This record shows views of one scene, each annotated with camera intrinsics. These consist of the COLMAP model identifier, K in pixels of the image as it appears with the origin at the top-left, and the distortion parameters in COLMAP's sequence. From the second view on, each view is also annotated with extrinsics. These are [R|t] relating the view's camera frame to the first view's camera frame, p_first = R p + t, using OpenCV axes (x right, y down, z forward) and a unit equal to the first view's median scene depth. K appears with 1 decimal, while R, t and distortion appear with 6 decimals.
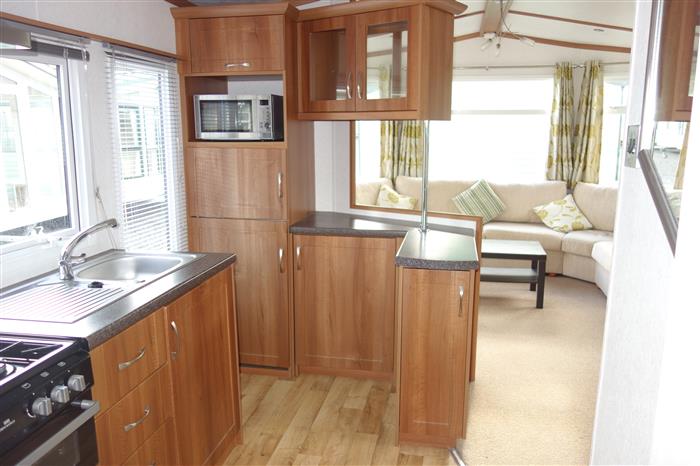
lens RADIAL K [[557.4, 0, 349.9], [0, 557.4, 234.2], [0, 0, 1]] dist [-0.007719, -0.032796]
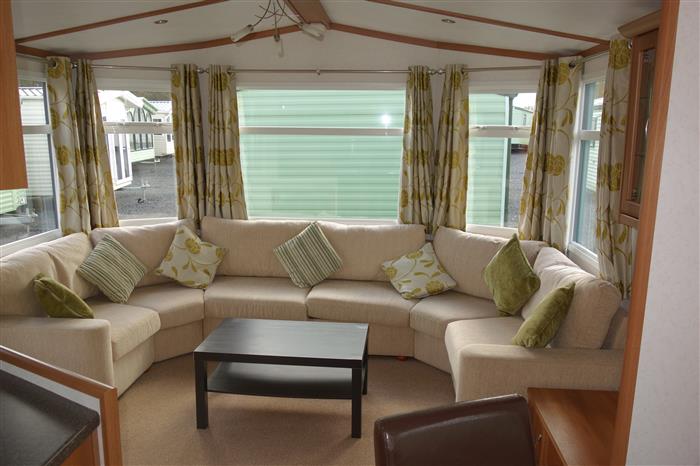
lens RADIAL K [[557.4, 0, 349.9], [0, 557.4, 232.3], [0, 0, 1]] dist [-0.007719, -0.032796]
pose [[0.992982, -0.009234, 0.117903, 0.201522], [0.009946, 0.999936, -0.005449, -0.083109], [-0.117845, 0.006583, 0.993010, 0.267709]]
